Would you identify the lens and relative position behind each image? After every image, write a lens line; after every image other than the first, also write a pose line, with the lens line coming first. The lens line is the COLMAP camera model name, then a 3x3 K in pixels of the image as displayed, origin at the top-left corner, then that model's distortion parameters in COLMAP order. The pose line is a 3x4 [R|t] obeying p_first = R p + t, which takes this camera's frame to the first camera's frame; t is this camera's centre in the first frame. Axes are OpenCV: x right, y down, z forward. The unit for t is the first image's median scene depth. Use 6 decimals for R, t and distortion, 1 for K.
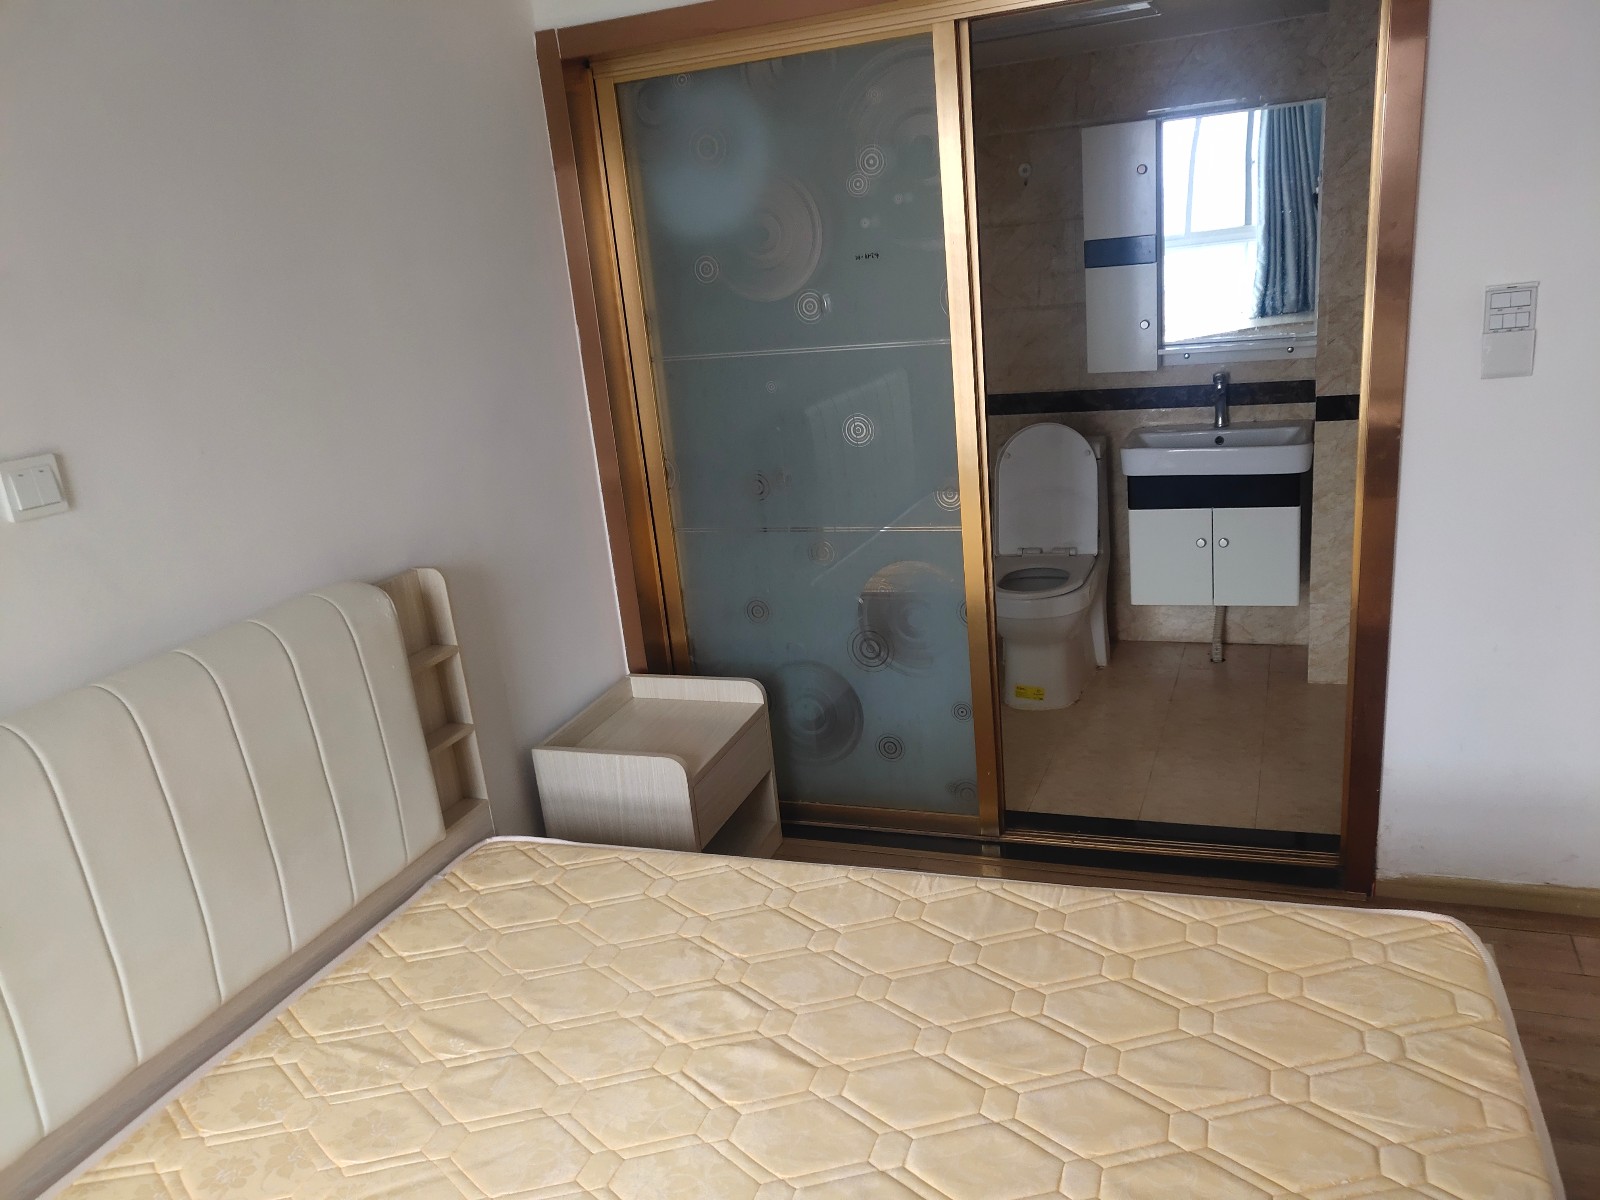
lens RADIAL K [[1202.9, 0, 823.3], [0, 1202.9, 609.4], [0, 0, 1]] dist [0.006561, 0.000225]
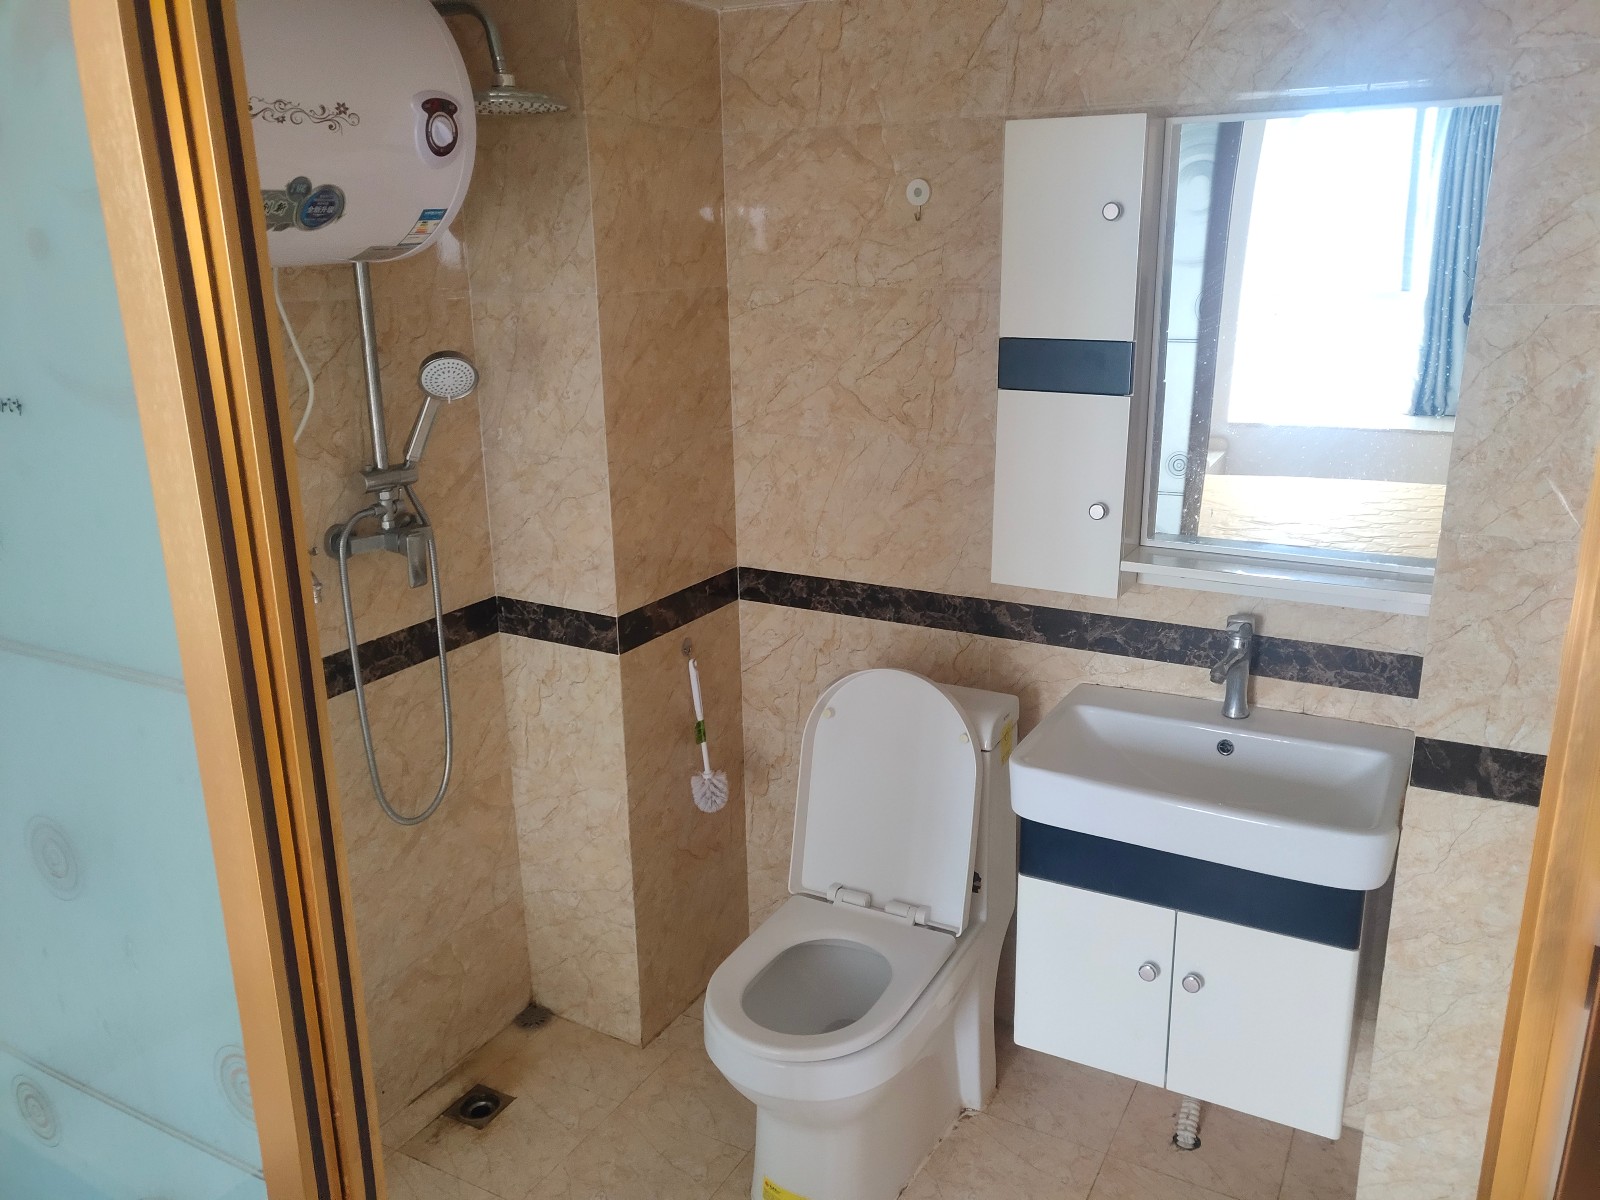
lens RADIAL K [[1244.4, 0, 800.0], [0, 1244.4, 600.0], [0, 0, 1]] dist [0.007560, 0.007923]
pose [[0.986474, 0.107464, -0.123778, 0.208529], [-0.106831, 0.994208, 0.011757, -0.188842], [0.124324, 0.001625, 0.992240, 0.450257]]
